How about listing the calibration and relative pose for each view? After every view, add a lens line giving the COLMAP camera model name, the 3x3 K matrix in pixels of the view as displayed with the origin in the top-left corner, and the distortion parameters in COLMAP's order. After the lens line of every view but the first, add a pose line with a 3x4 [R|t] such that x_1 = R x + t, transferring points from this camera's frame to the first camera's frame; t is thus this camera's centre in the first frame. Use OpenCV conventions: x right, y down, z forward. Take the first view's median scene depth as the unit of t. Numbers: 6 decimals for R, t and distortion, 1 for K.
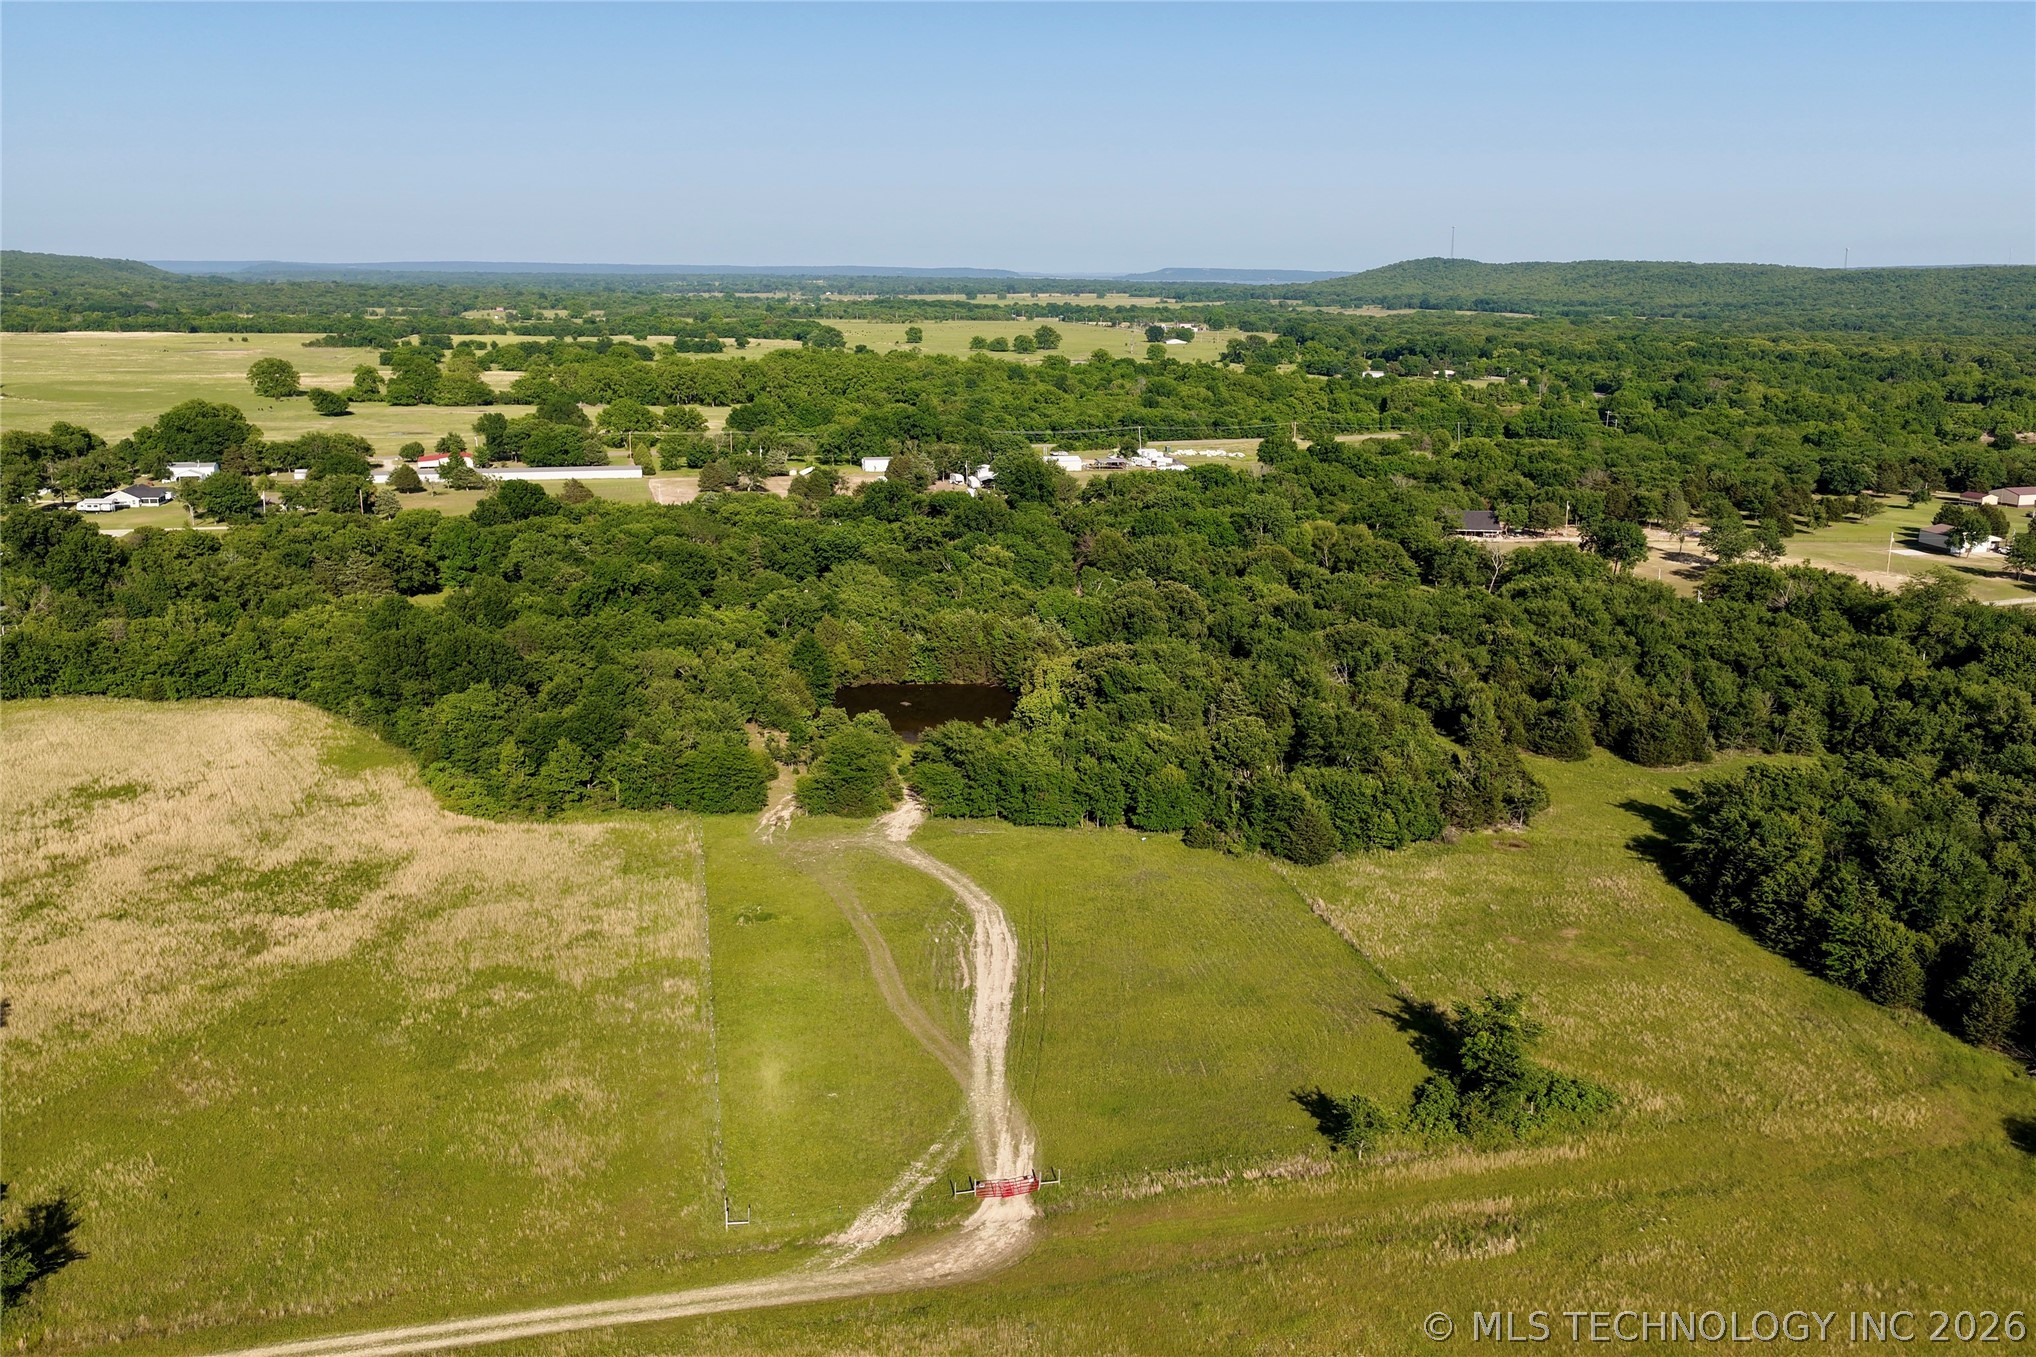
lens RADIAL K [[1686.1, 0, 1021.0], [0, 1686.1, 680.7], [0, 0, 1]] dist [-0.016580, 0.041592]
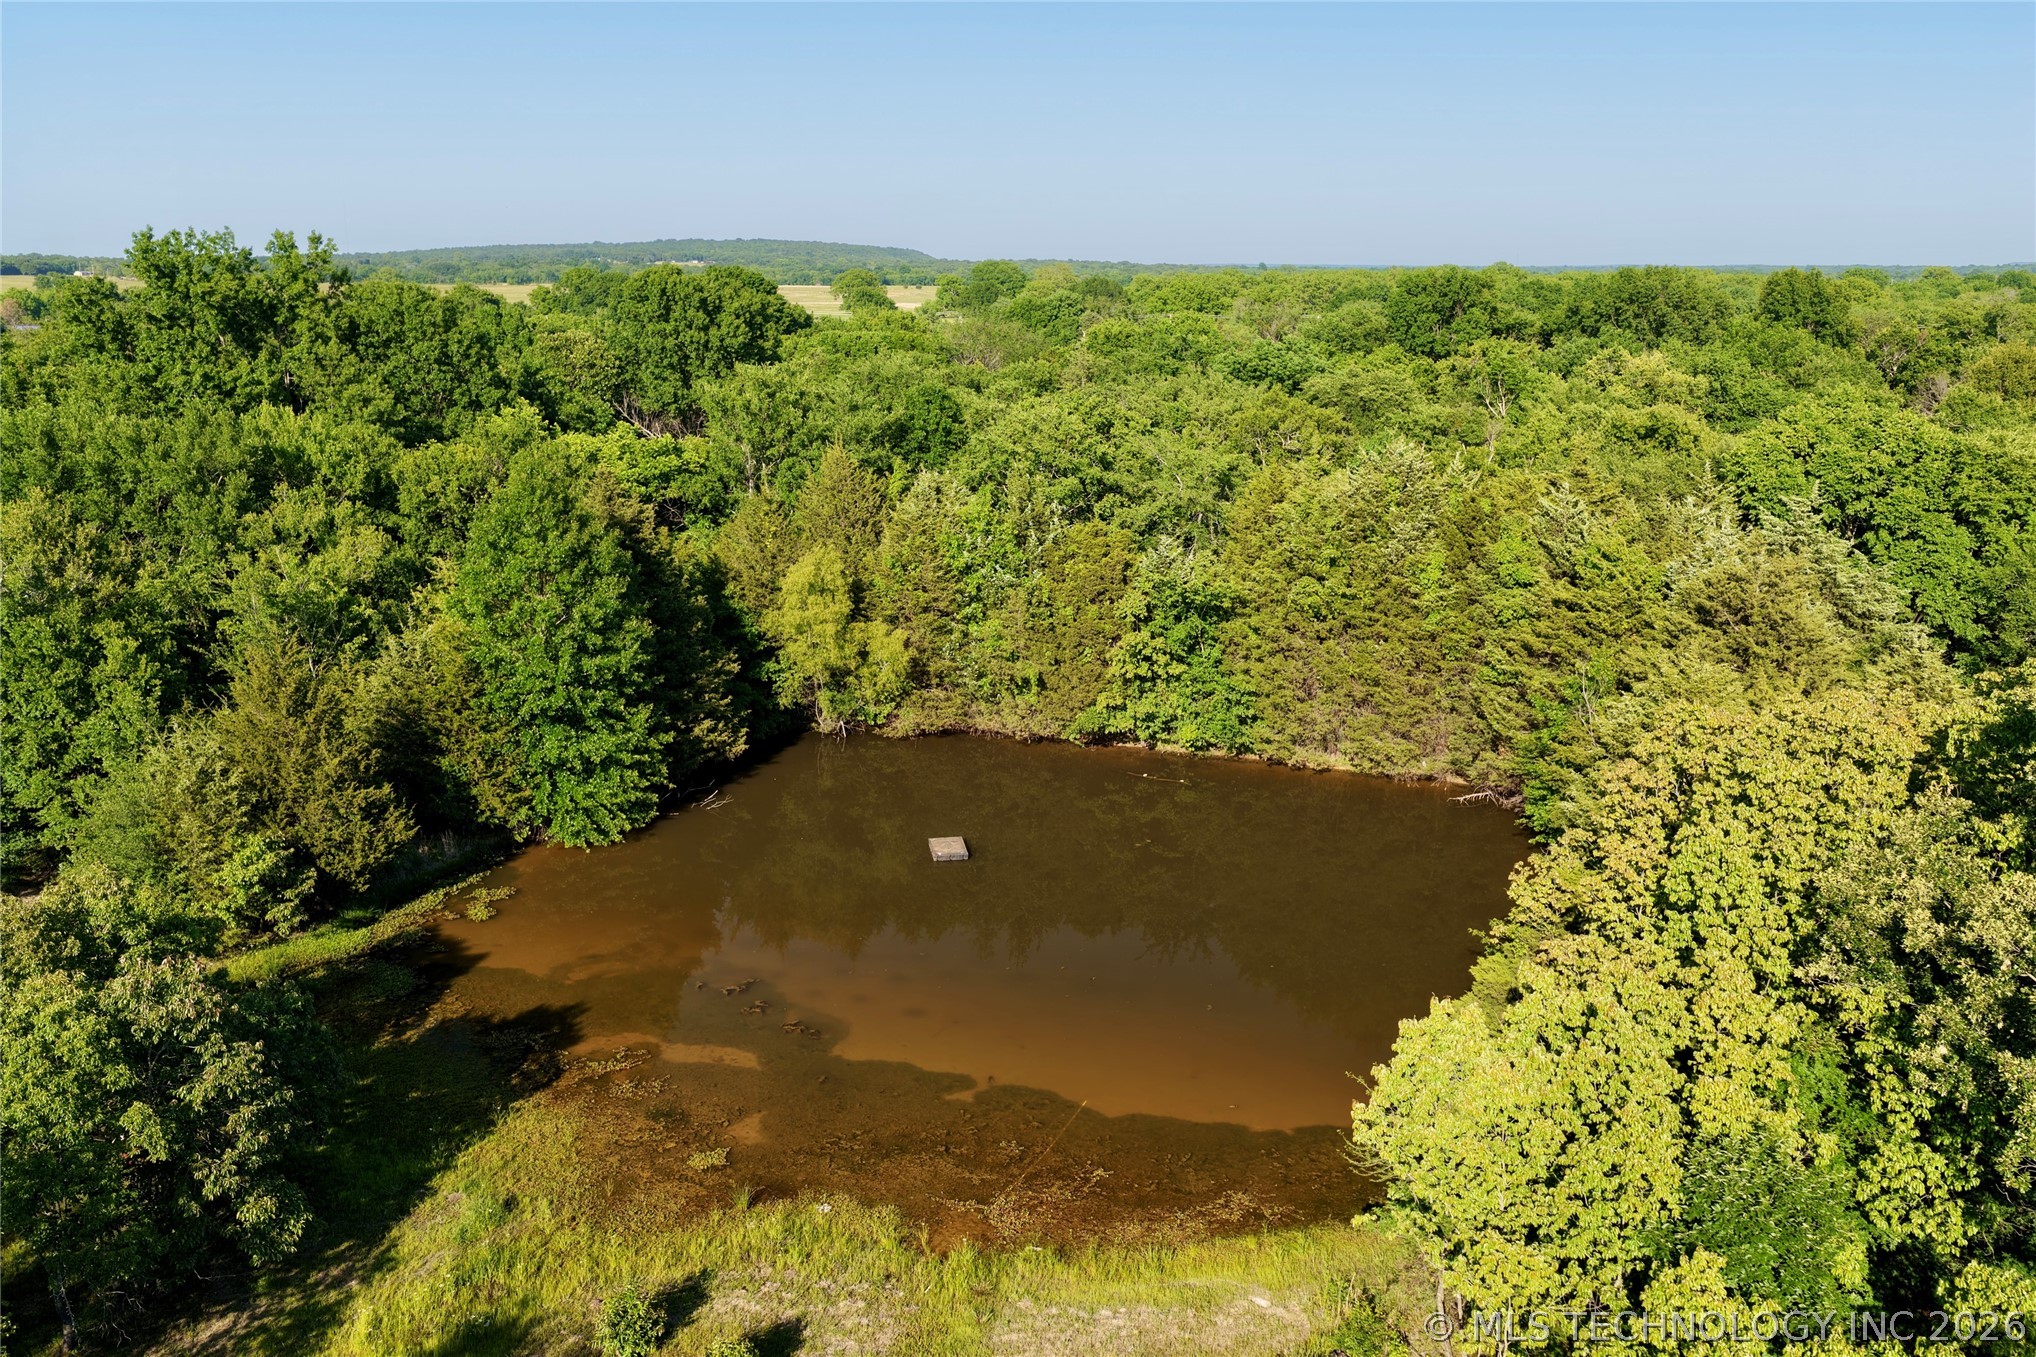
lens RADIAL K [[1686.1, 0, 1021.0], [0, 1686.1, 680.7], [0, 0, 1]] dist [-0.016580, 0.041592]
pose [[0.906638, 0.092961, -0.411541, 0.024704], [-0.094514, 0.995385, 0.016625, -0.013161], [0.411187, 0.023824, 0.911240, 1.027454]]
